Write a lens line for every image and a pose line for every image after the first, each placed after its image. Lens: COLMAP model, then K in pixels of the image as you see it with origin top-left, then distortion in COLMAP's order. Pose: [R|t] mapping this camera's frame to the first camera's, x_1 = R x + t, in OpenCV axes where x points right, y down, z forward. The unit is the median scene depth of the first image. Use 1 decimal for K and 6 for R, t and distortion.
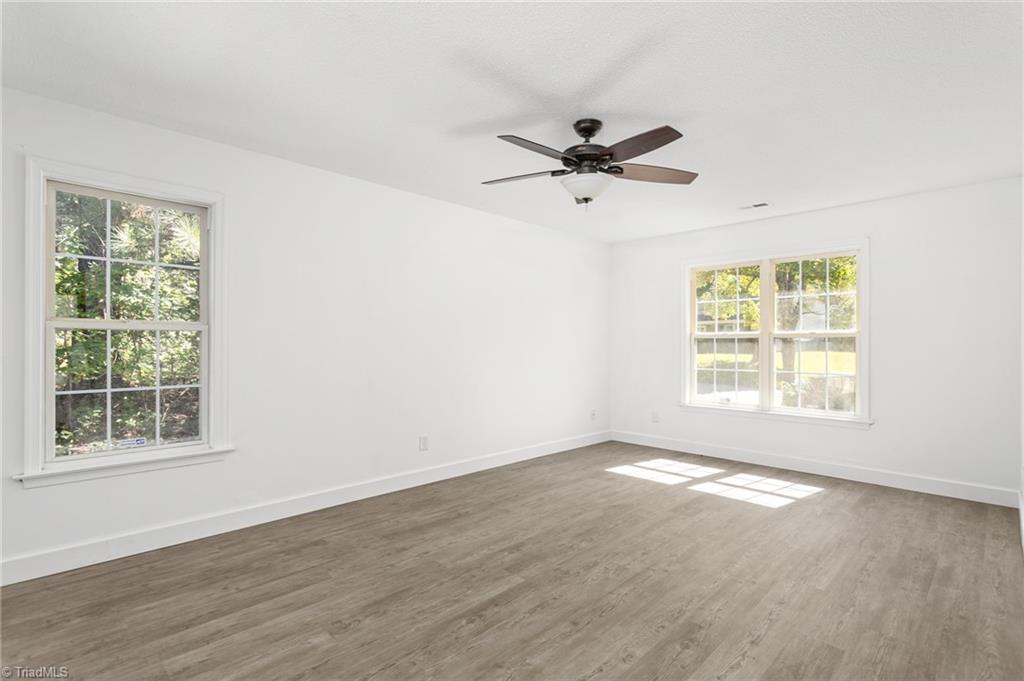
lens RADIAL K [[486.4, 0, 512.2], [0, 486.4, 341.2], [0, 0, 1]] dist [0.001732, 0.001601]
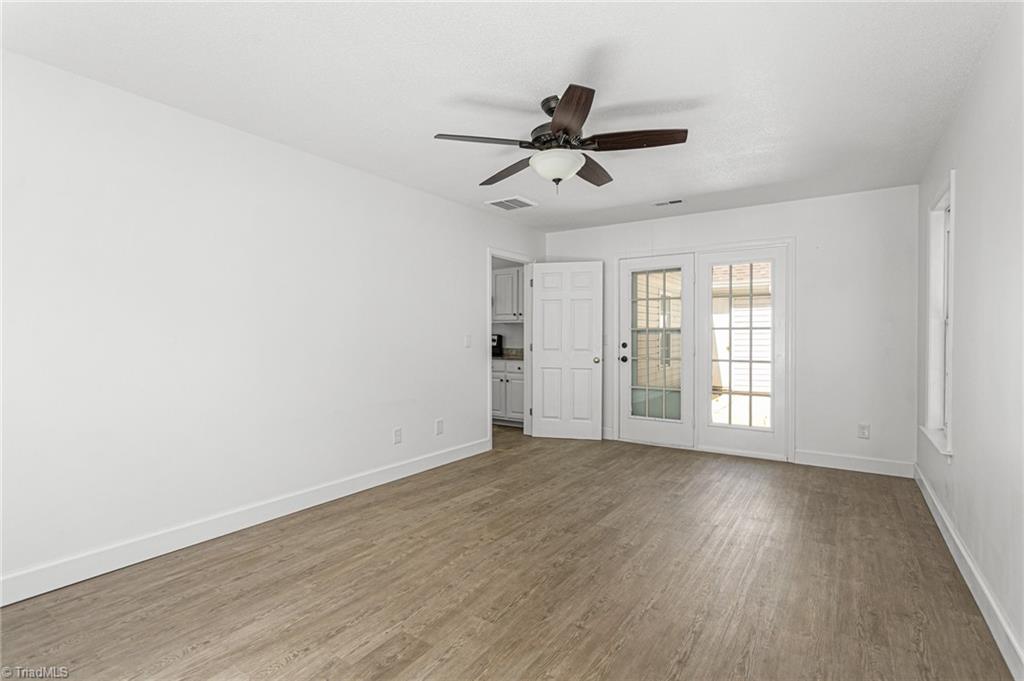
lens RADIAL K [[486.4, 0, 512.2], [0, 486.4, 339.6], [0, 0, 1]] dist [0.001732, 0.001601]
pose [[-0.981506, -0.001715, -0.191423, 0.456396], [-0.002573, 0.999988, 0.004235, 0.010923], [0.191414, 0.004649, -0.981498, 2.083105]]
